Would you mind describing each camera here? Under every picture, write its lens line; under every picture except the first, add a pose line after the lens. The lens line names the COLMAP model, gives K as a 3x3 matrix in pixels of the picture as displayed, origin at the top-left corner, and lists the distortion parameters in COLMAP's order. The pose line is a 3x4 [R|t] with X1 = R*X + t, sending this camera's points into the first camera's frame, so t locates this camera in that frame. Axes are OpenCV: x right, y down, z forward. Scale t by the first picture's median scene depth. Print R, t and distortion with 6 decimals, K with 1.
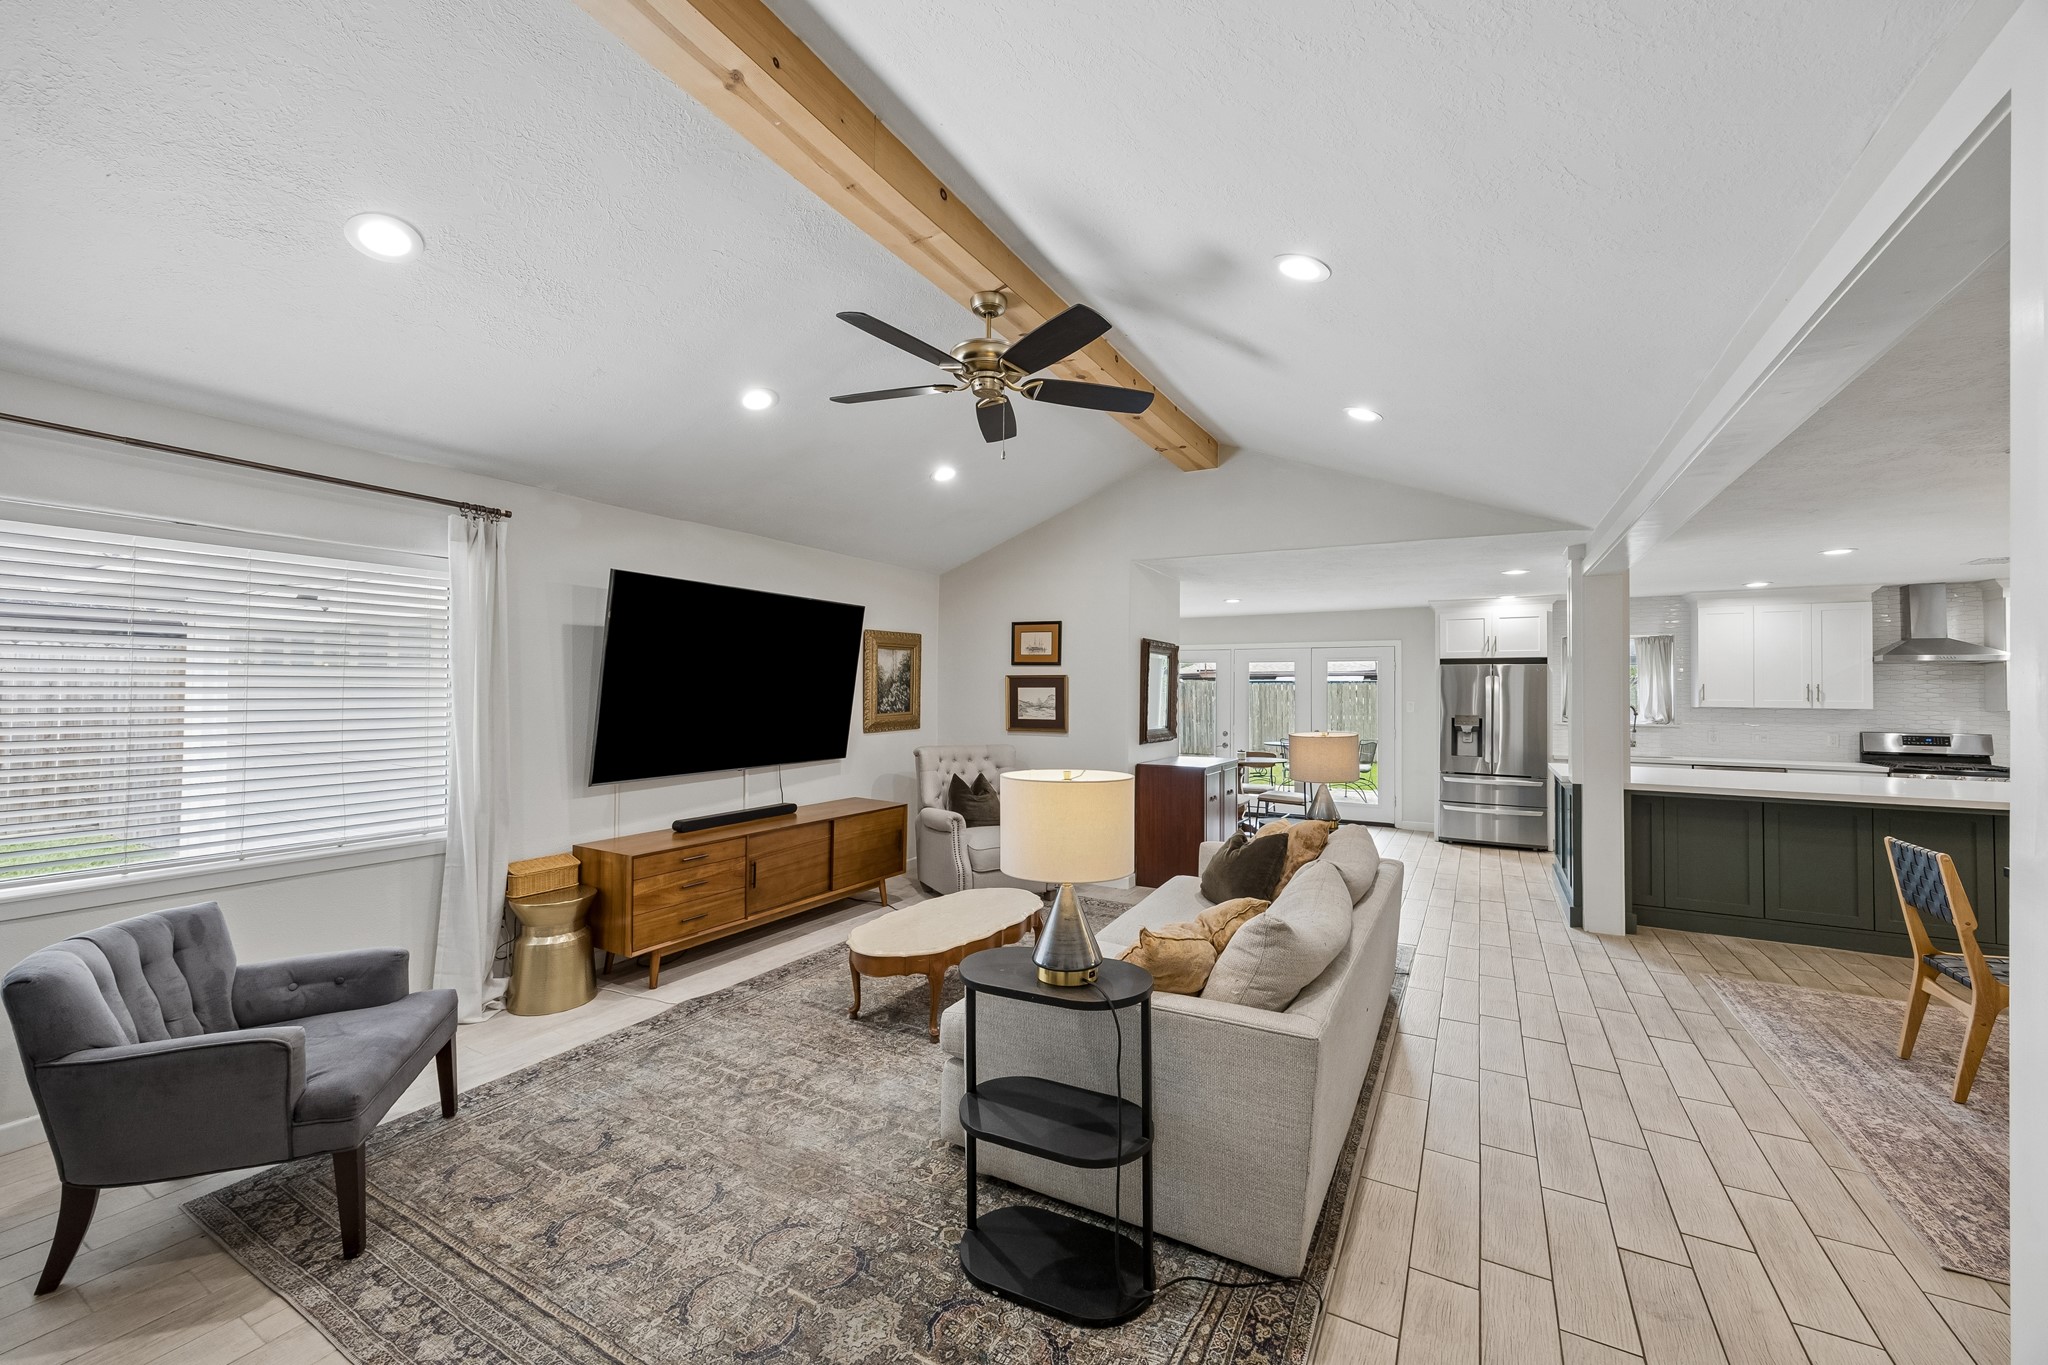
lens RADIAL K [[791.3, 0, 1054.5], [0, 791.3, 693.3], [0, 0, 1]] dist [0.002787, 0.000998]
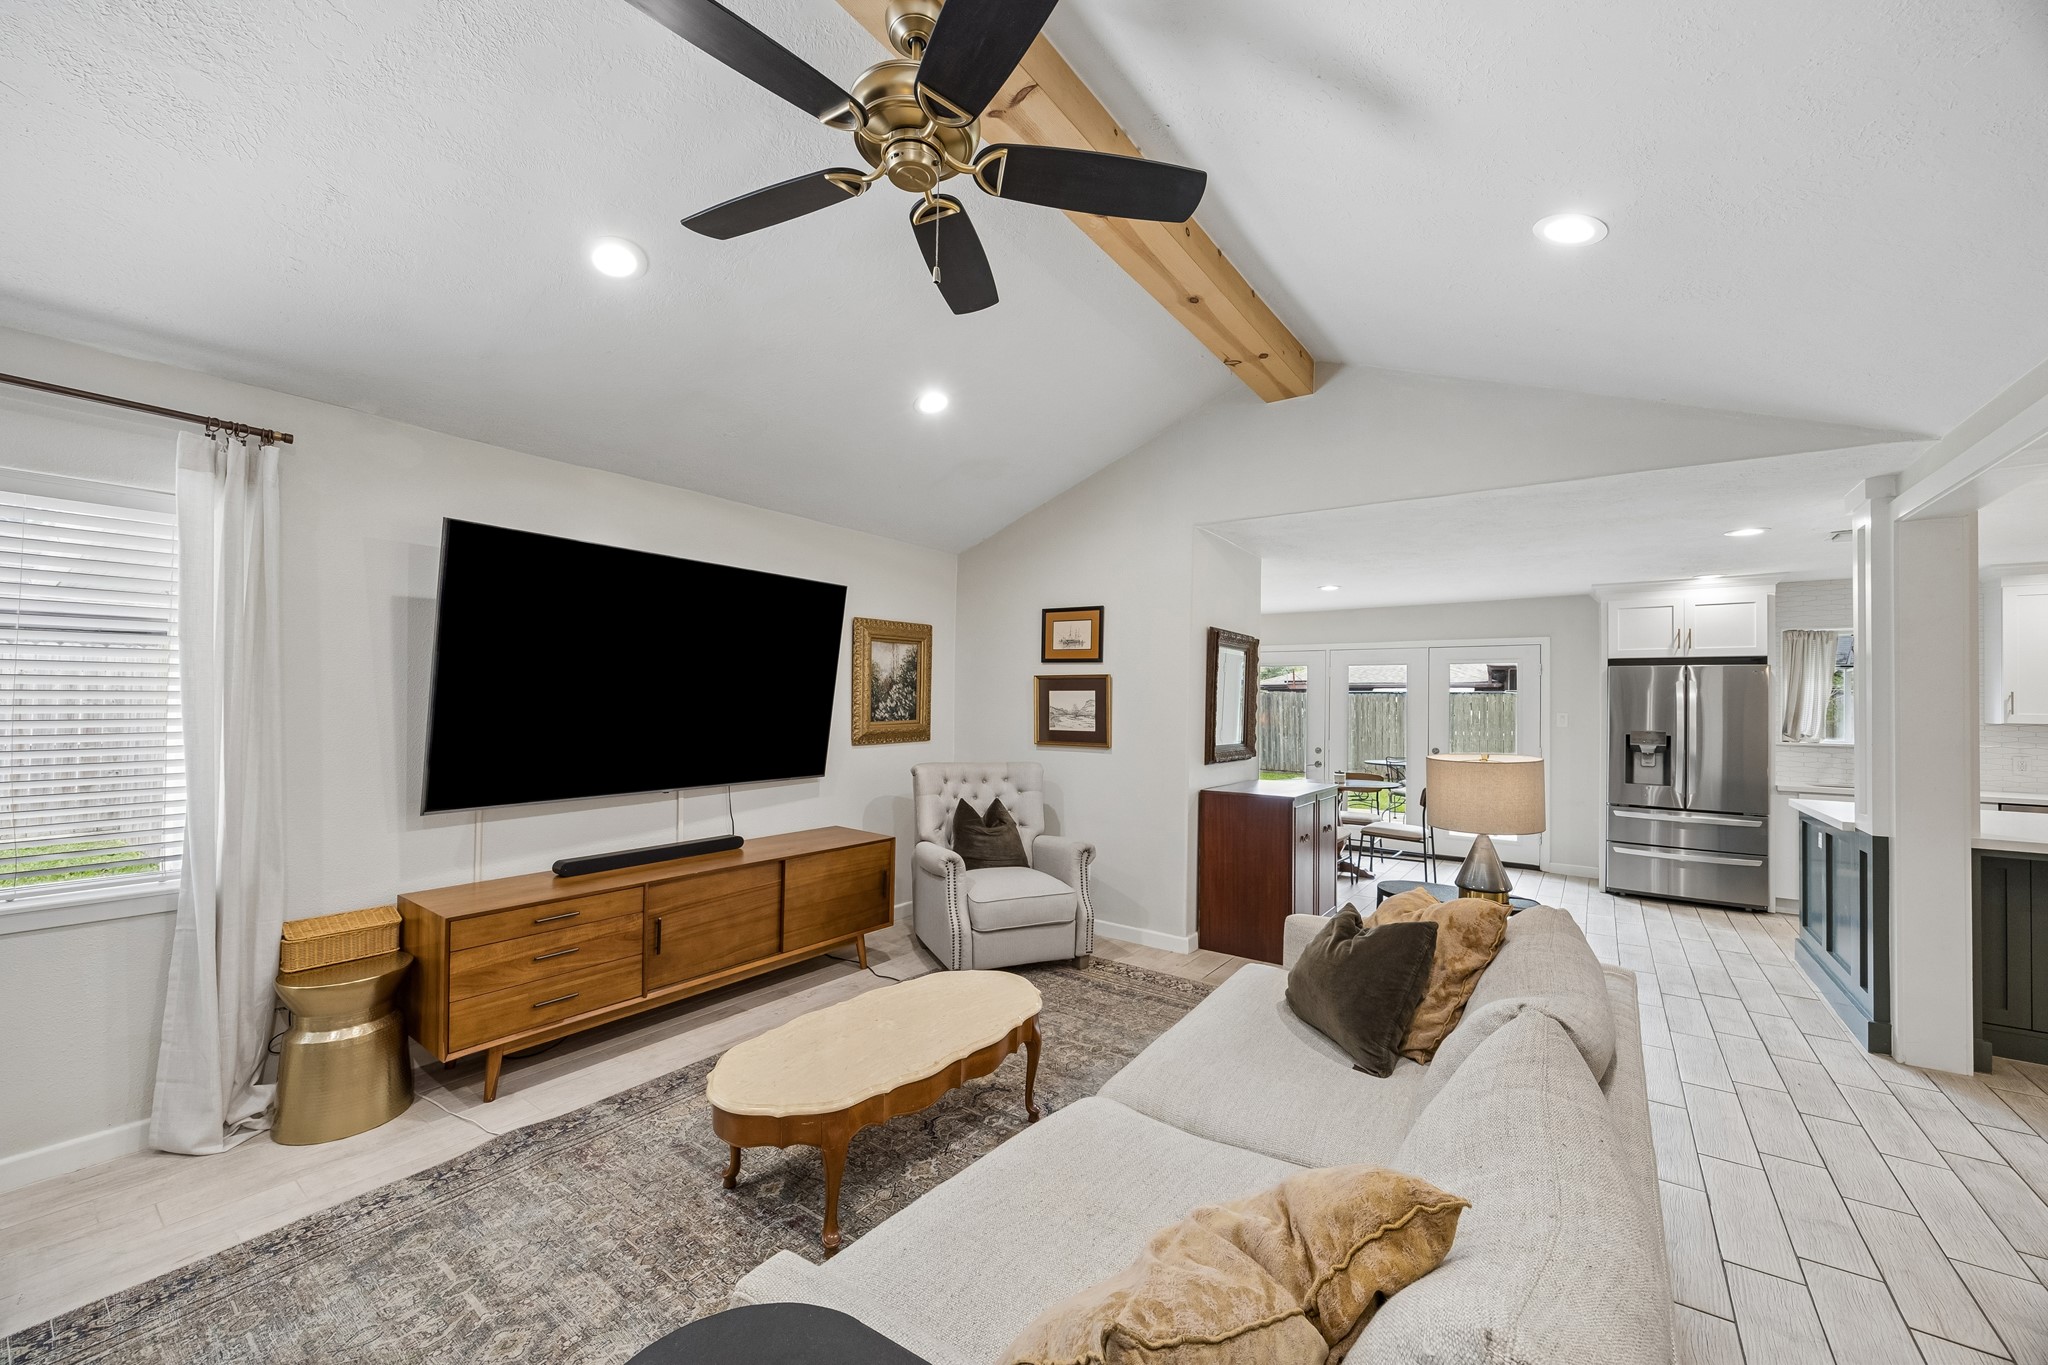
lens RADIAL K [[759.0, 0, 1023.5], [0, 759.0, 709.5], [0, 0, 1]] dist [0.005945, 0.000408]
pose [[0.988246, 0.004341, -0.152809, 0.054026], [-0.003917, 0.999988, 0.003074, 0.010823], [0.152820, -0.002439, 0.988251, 0.286664]]
